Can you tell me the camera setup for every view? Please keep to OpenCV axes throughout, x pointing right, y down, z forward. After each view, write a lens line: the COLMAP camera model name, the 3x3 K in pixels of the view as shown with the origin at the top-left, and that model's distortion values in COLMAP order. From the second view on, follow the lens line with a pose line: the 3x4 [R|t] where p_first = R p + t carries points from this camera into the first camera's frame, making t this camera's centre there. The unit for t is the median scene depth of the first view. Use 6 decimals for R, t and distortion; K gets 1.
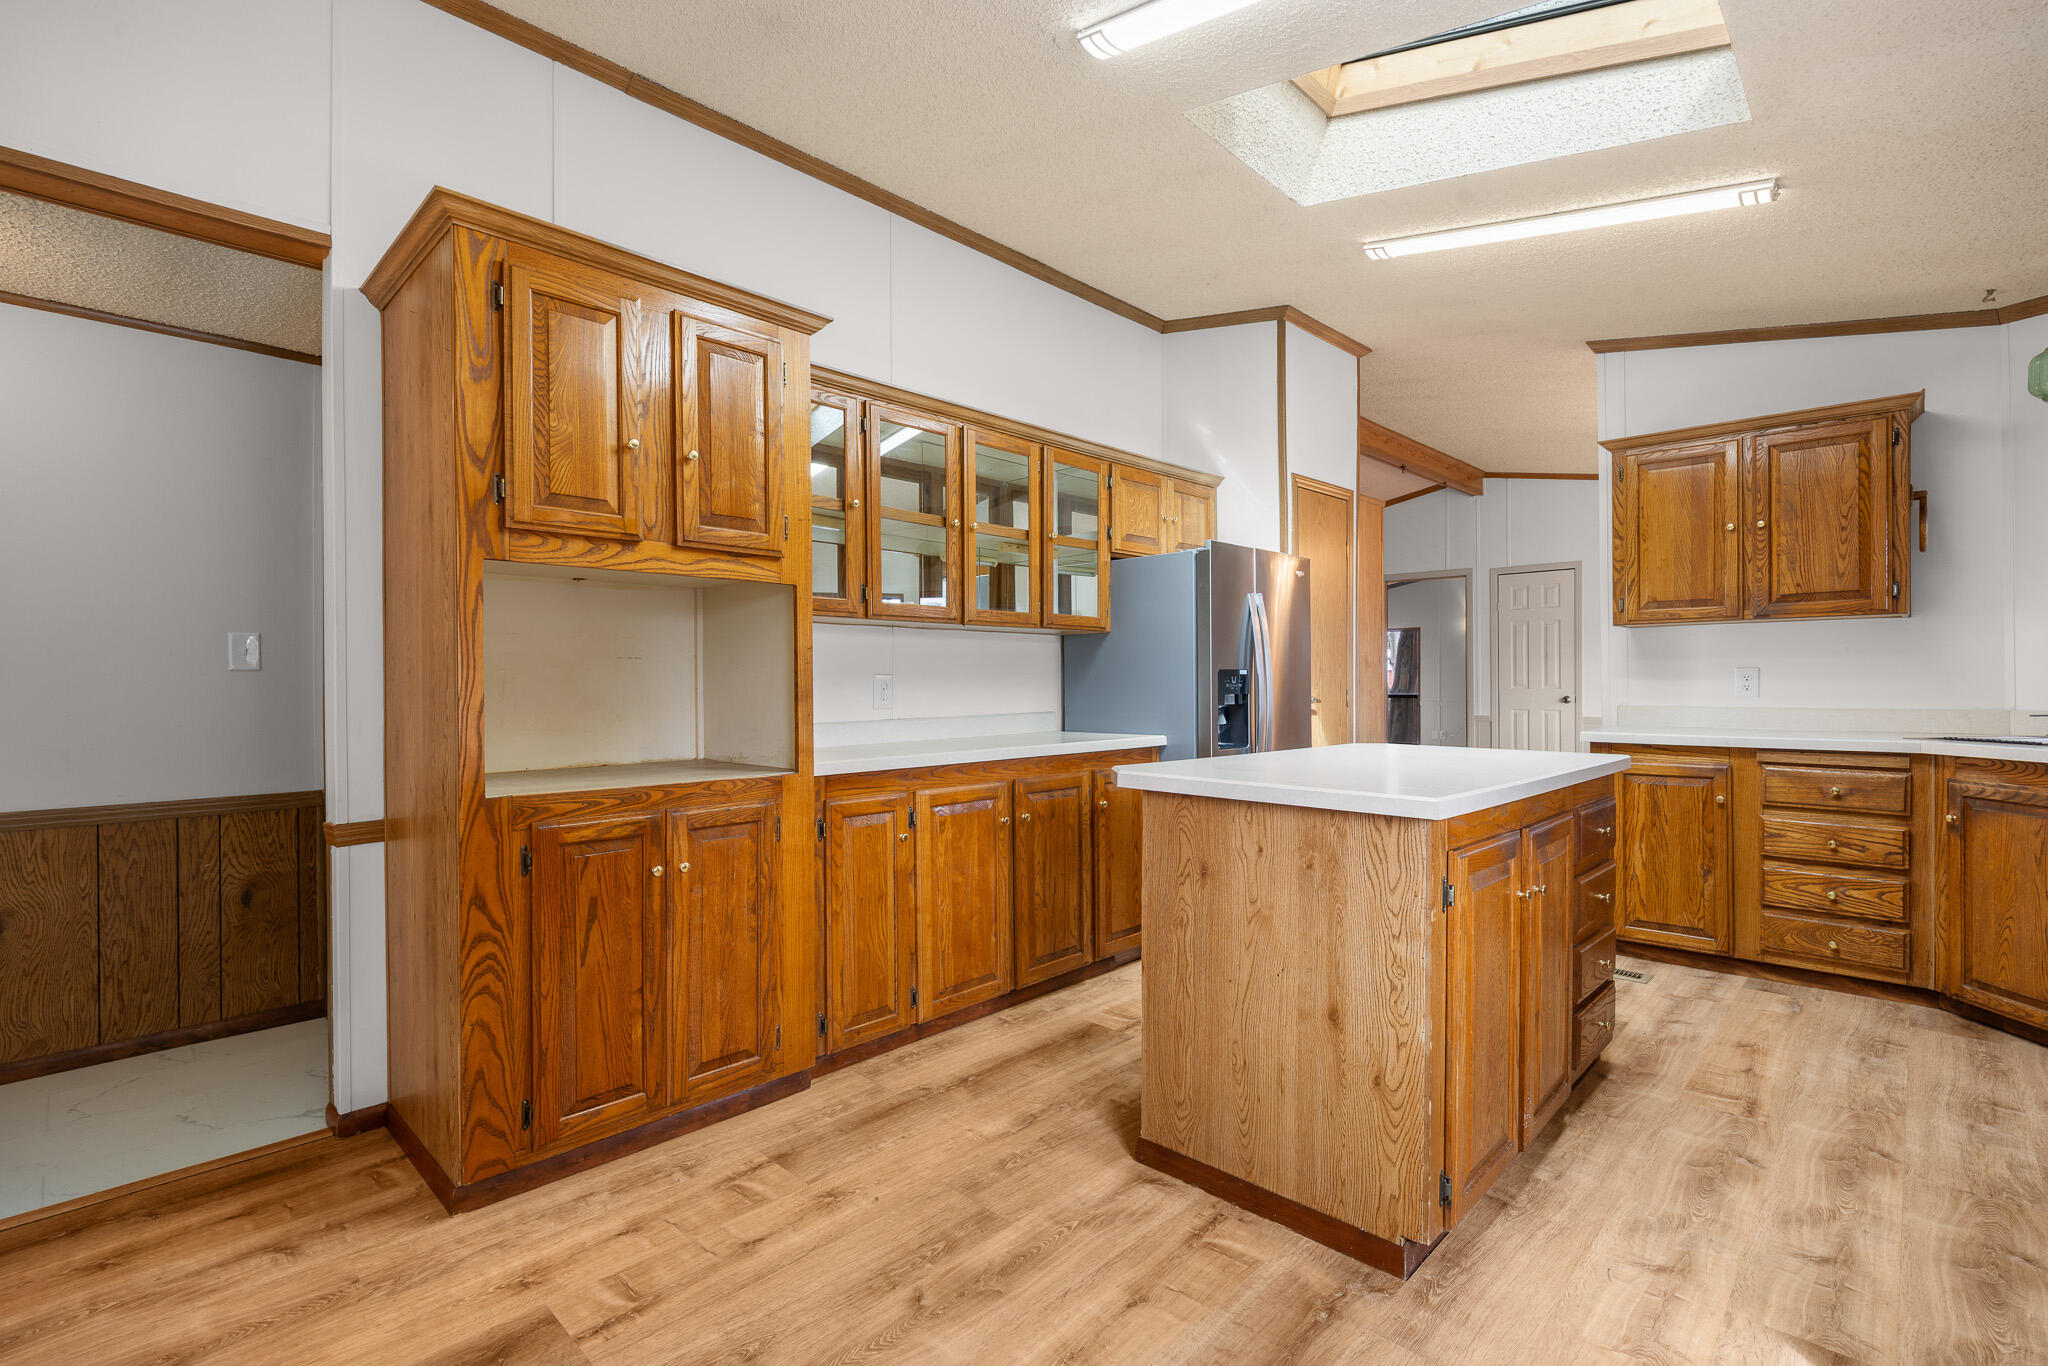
lens RADIAL K [[922.1, 0, 1018.2], [0, 922.1, 684.7], [0, 0, 1]] dist [-0.001054, -0.000748]
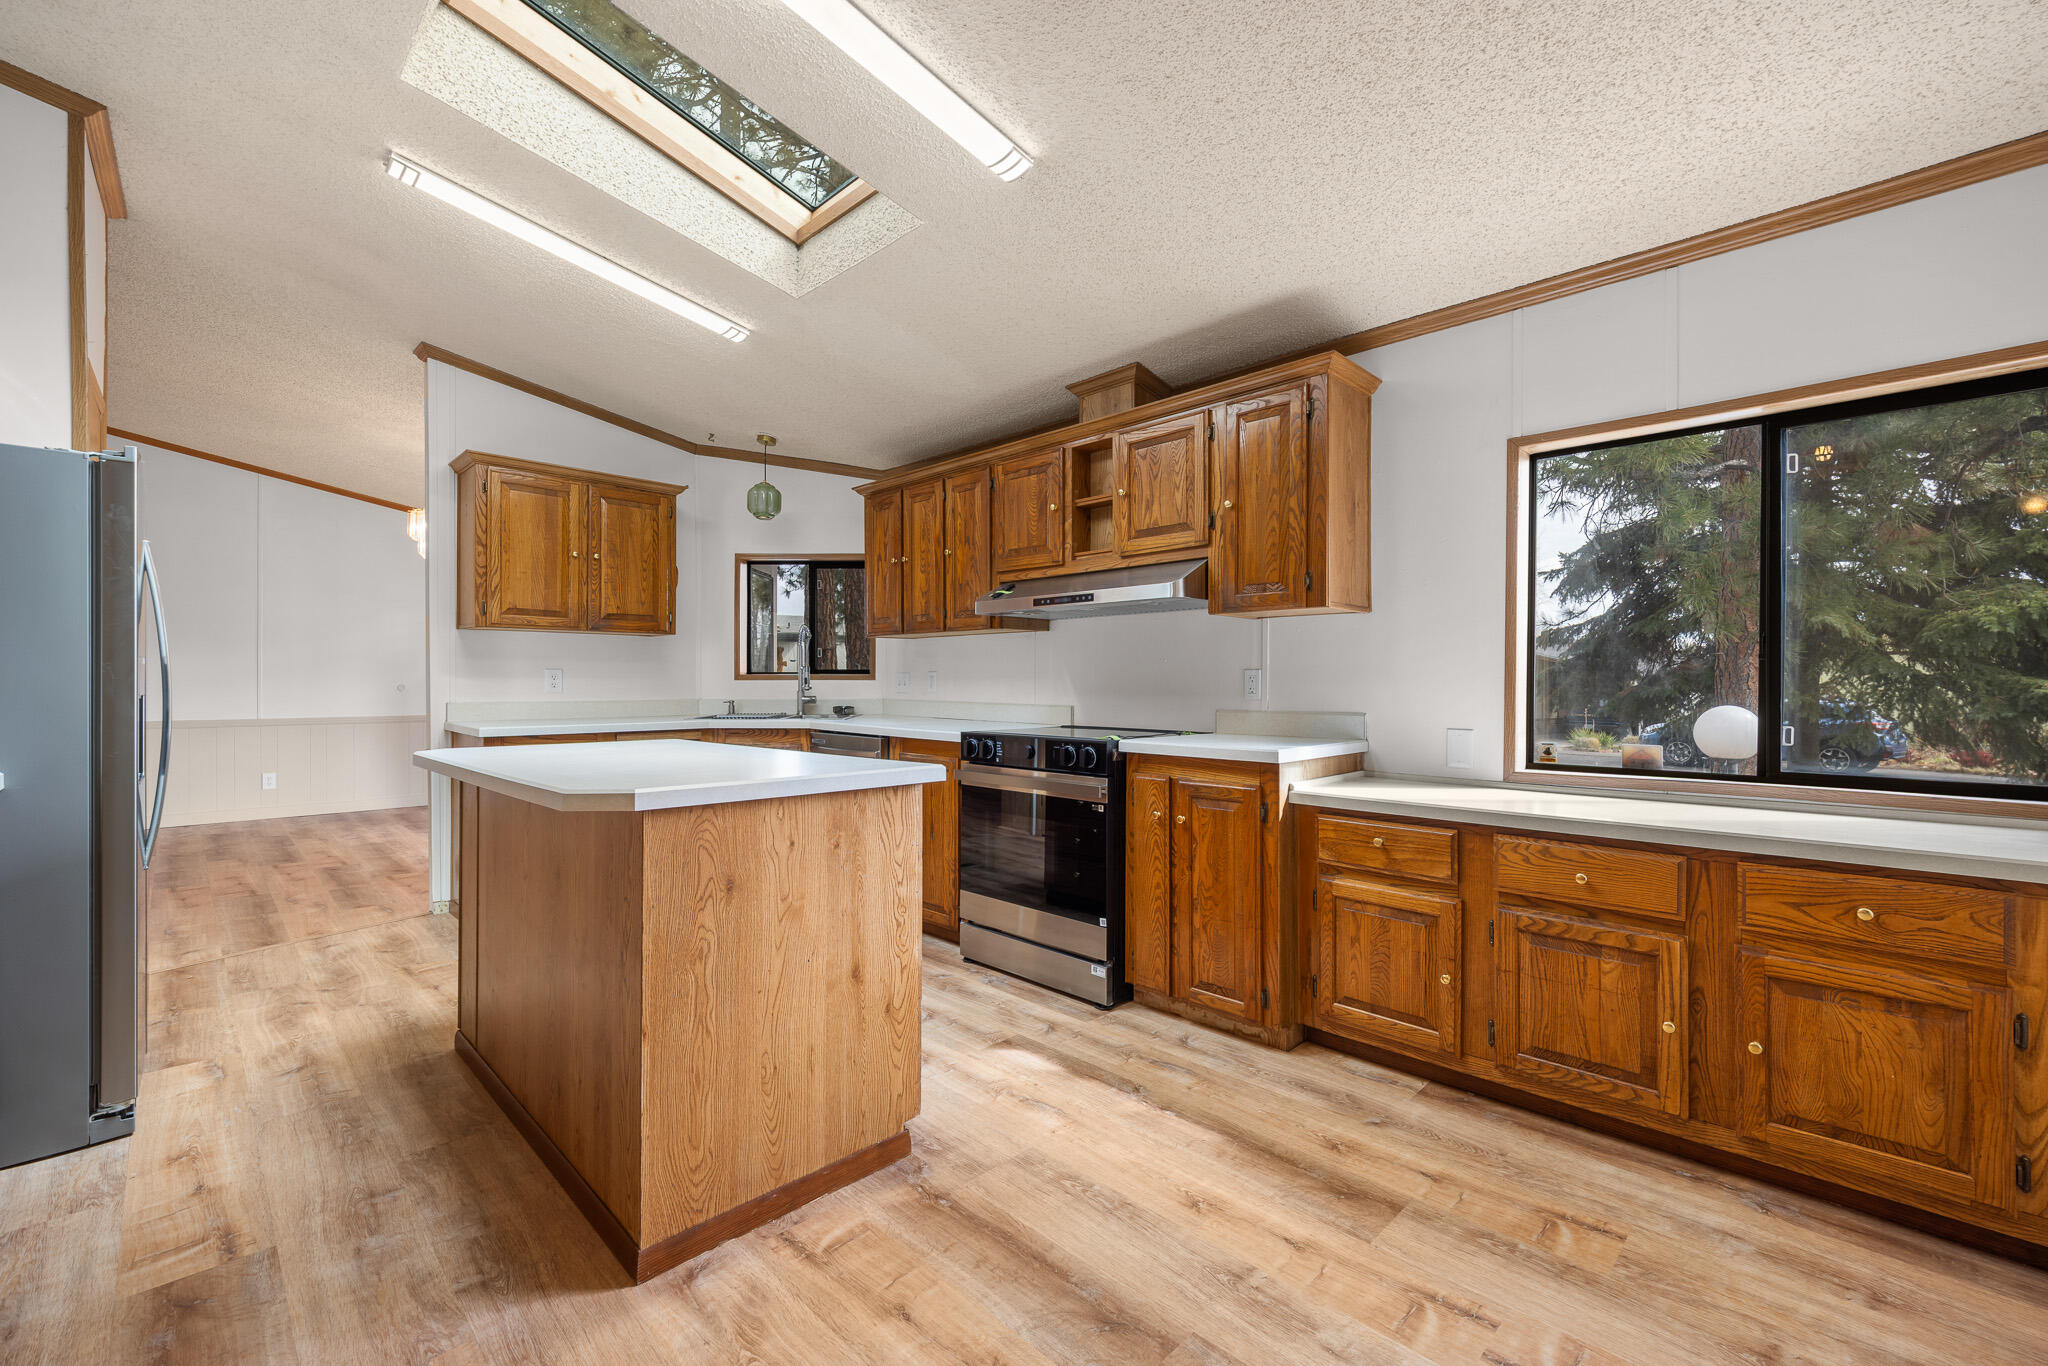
lens RADIAL K [[857.2, 0, 1015.9], [0, 857.2, 677.9], [0, 0, 1]] dist [-0.004565, -0.000596]
pose [[0.022772, 0.007887, 0.999710, -0.645231], [0.002395, 0.999966, -0.007943, 0.006951], [-0.999738, 0.002575, 0.022753, 0.715851]]
